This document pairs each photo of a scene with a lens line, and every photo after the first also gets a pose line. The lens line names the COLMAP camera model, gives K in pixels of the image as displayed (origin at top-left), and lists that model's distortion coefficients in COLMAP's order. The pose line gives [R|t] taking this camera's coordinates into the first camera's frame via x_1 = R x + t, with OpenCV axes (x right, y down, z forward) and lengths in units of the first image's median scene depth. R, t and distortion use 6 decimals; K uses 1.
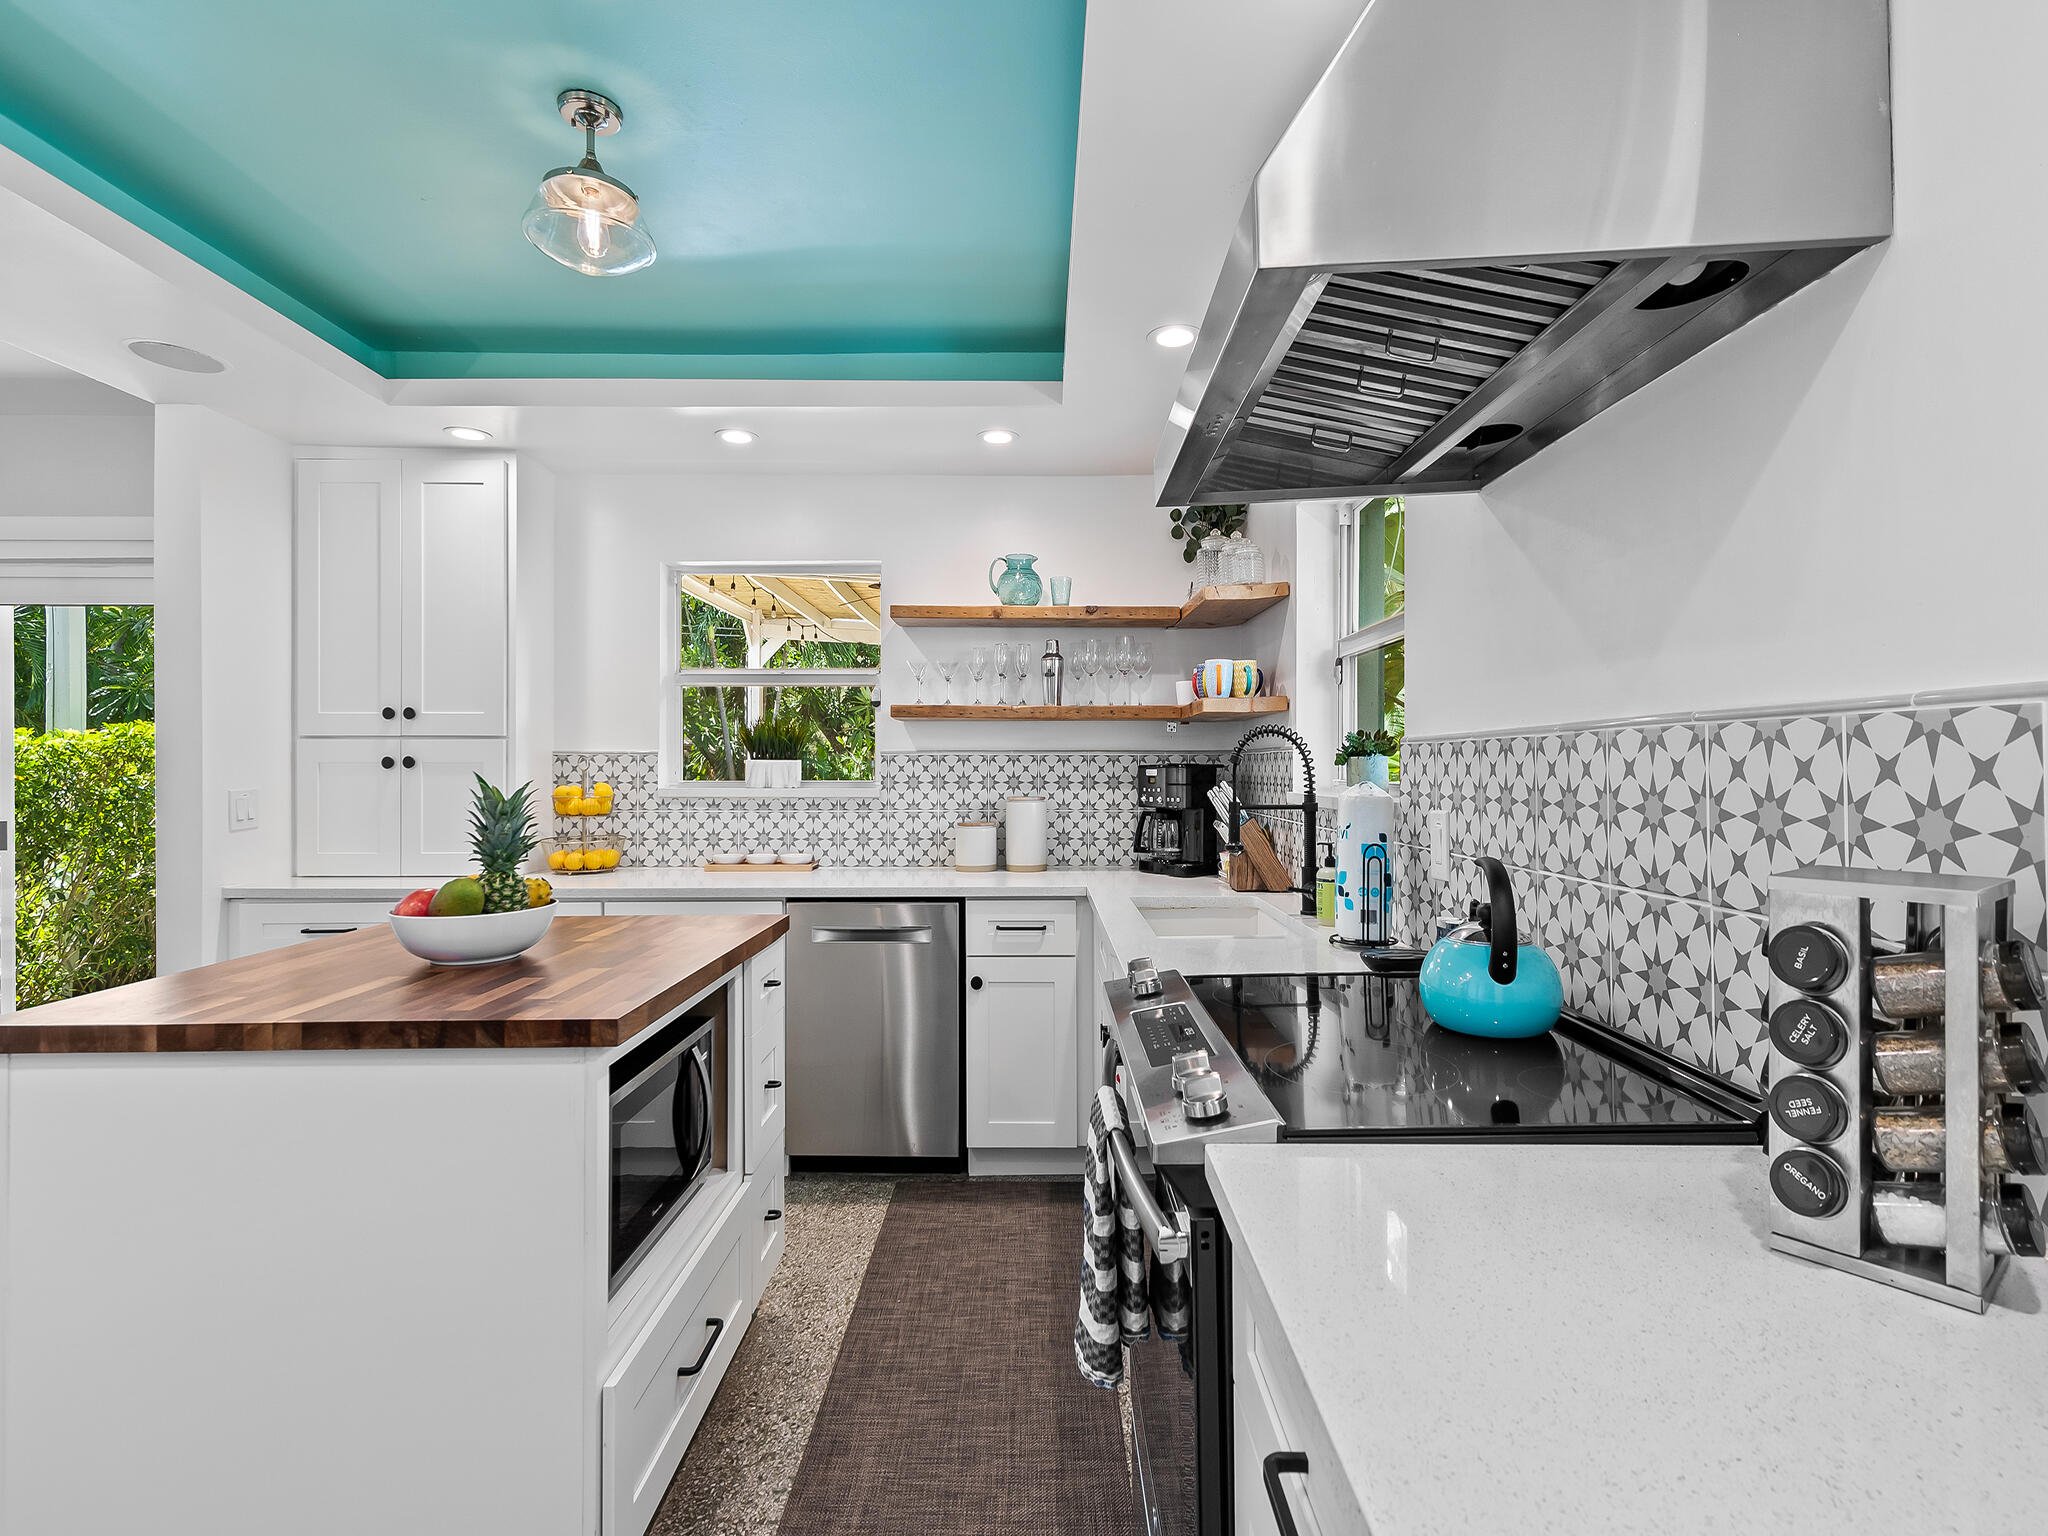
lens RADIAL K [[970.4, 0, 1035.3], [0, 970.4, 772.1], [0, 0, 1]] dist [0.013885, -0.002720]
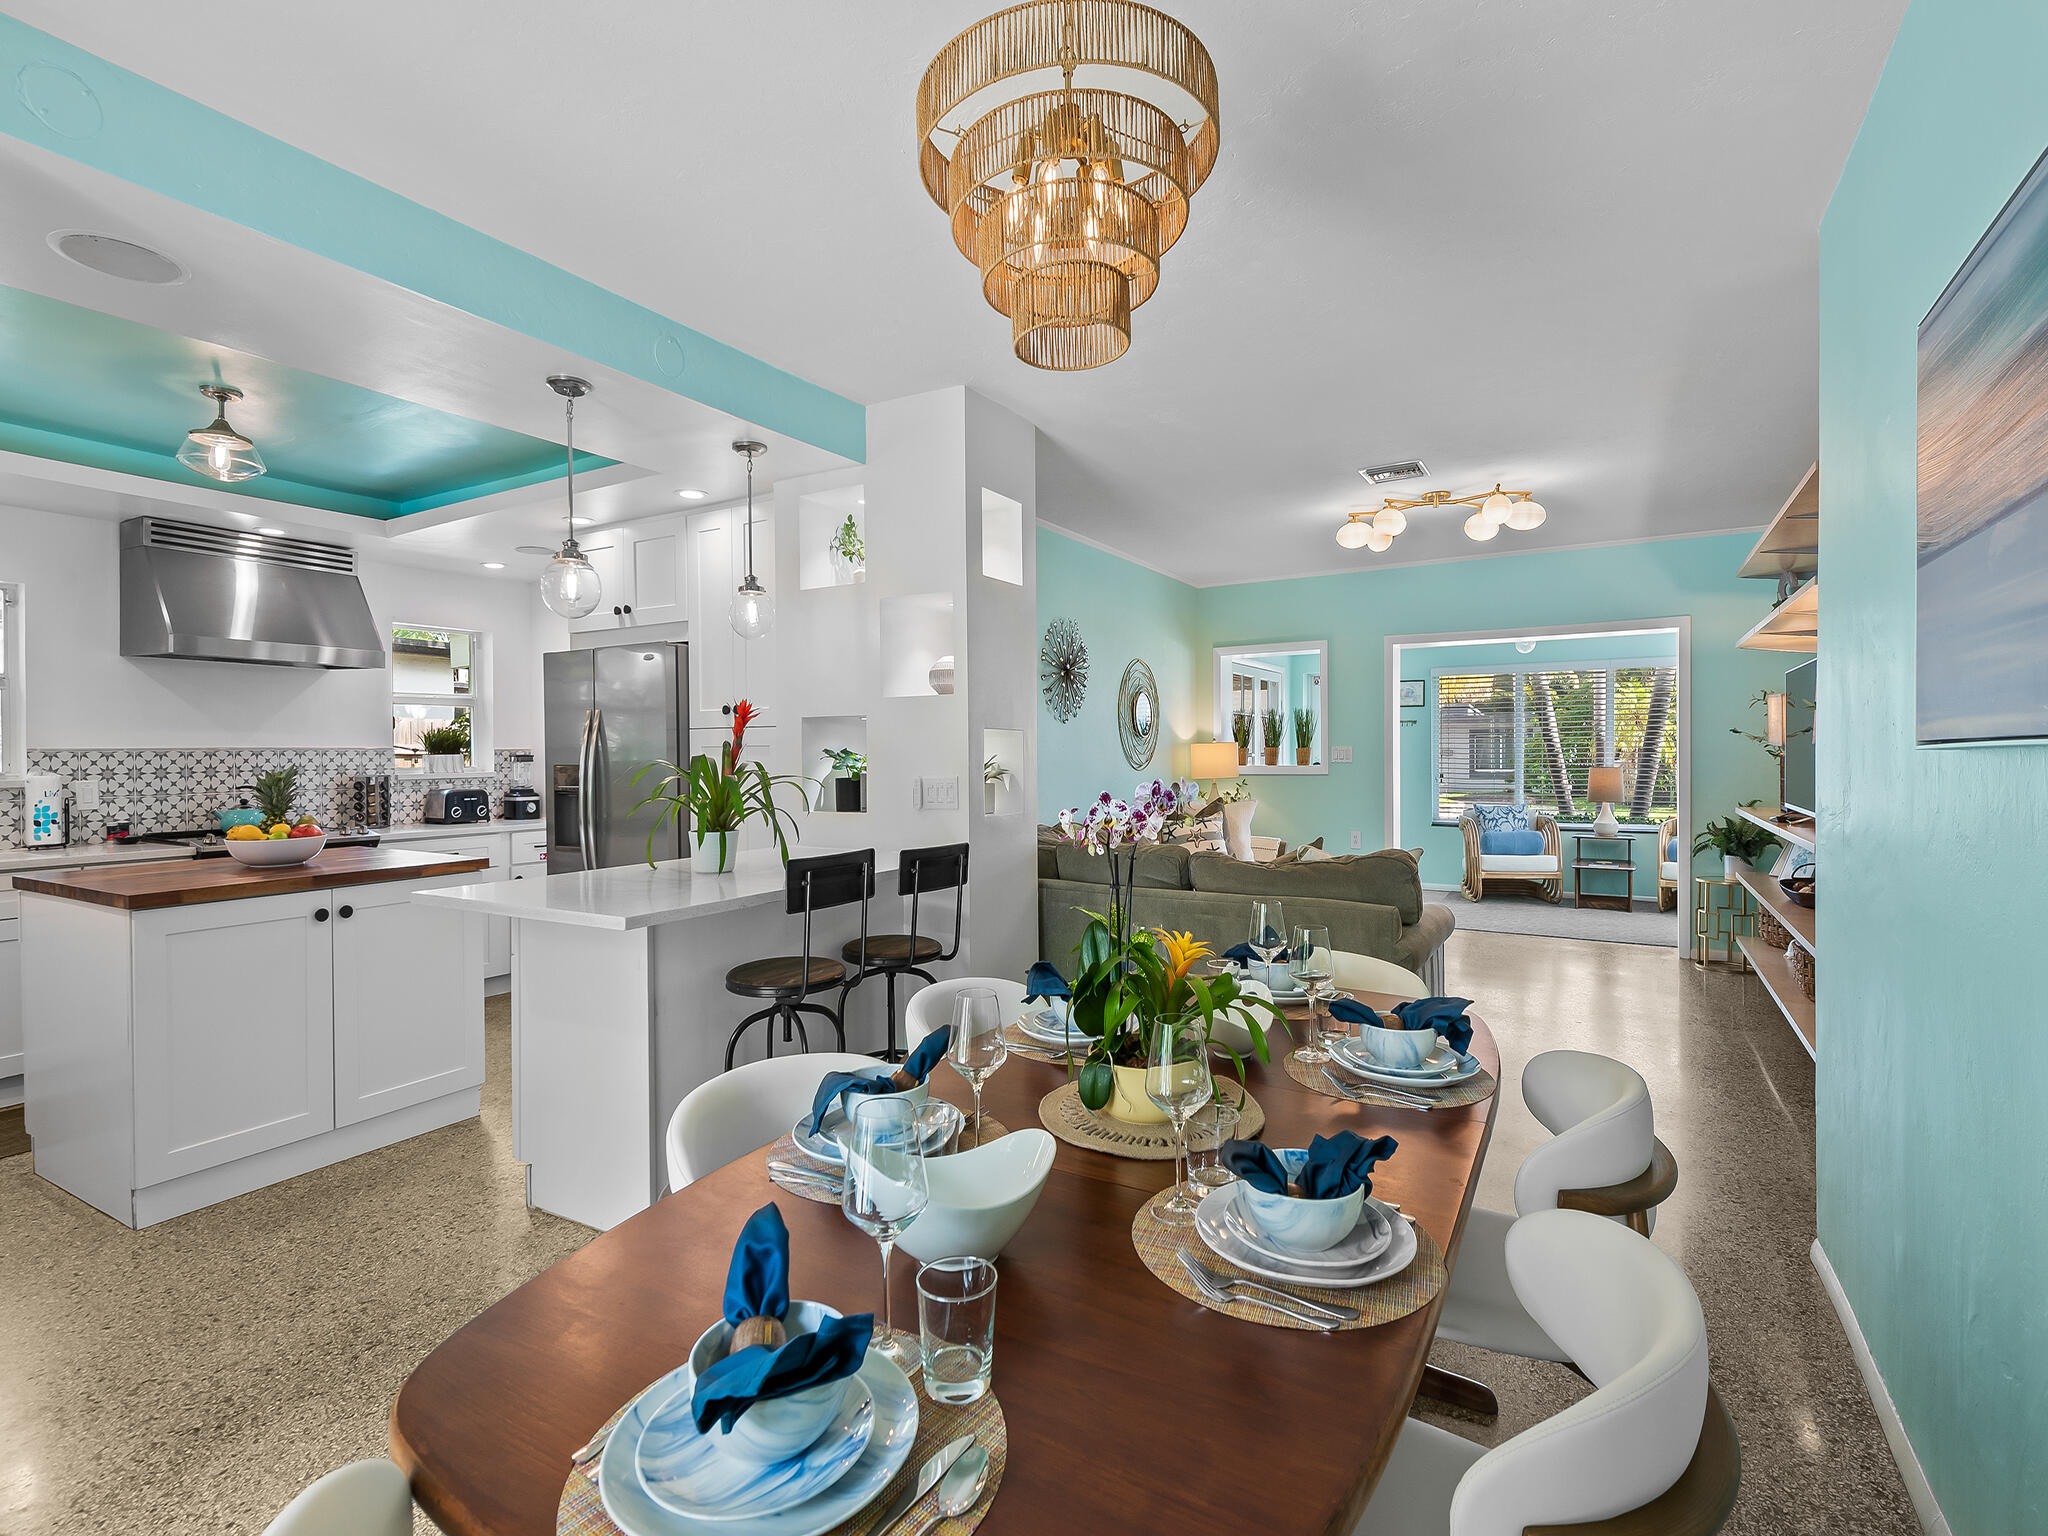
lens RADIAL K [[970.4, 0, 1034.0], [0, 970.4, 756.4], [0, 0, 1]] dist [0.013885, -0.002720]
pose [[-0.862895, 0.005827, 0.505349, -1.436714], [0.011868, 0.999891, 0.008735, -0.006443], [-0.505244, 0.013535, -0.862871, 0.981789]]
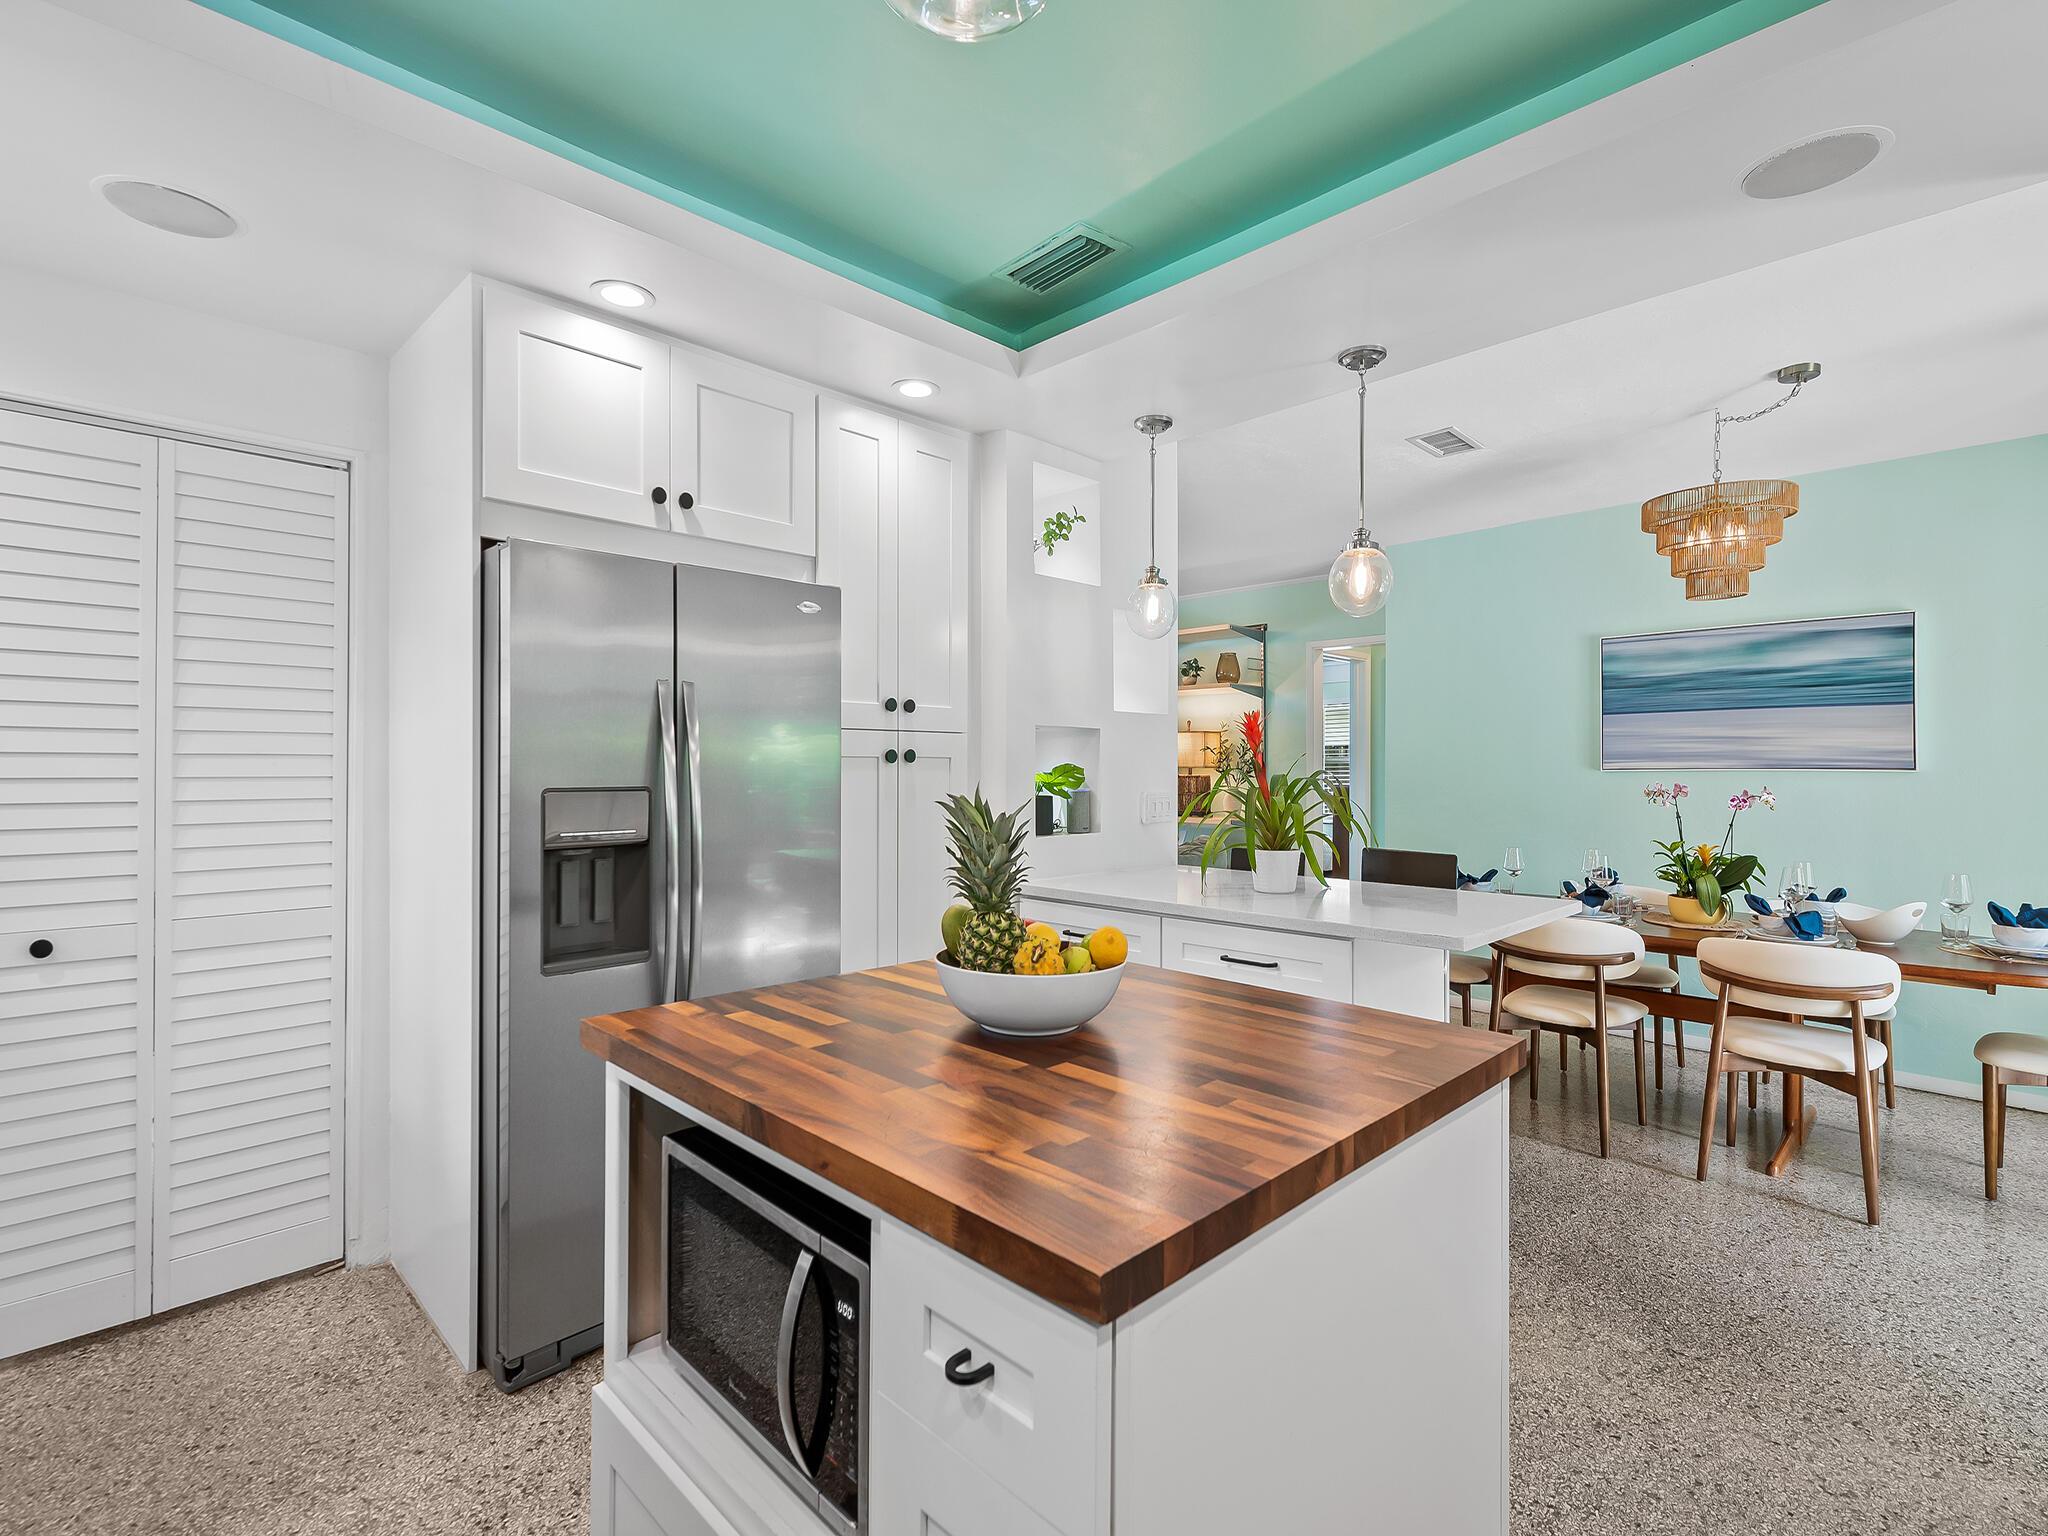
lens RADIAL K [[970.4, 0, 1022.6], [0, 970.4, 764.2], [0, 0, 1]] dist [0.013885, -0.002720]
pose [[-0.710241, -0.002655, -0.703953, -0.015708], [-0.004256, 0.999991, 0.000522, -0.007503], [0.703946, 0.003367, -0.710246, 0.812364]]
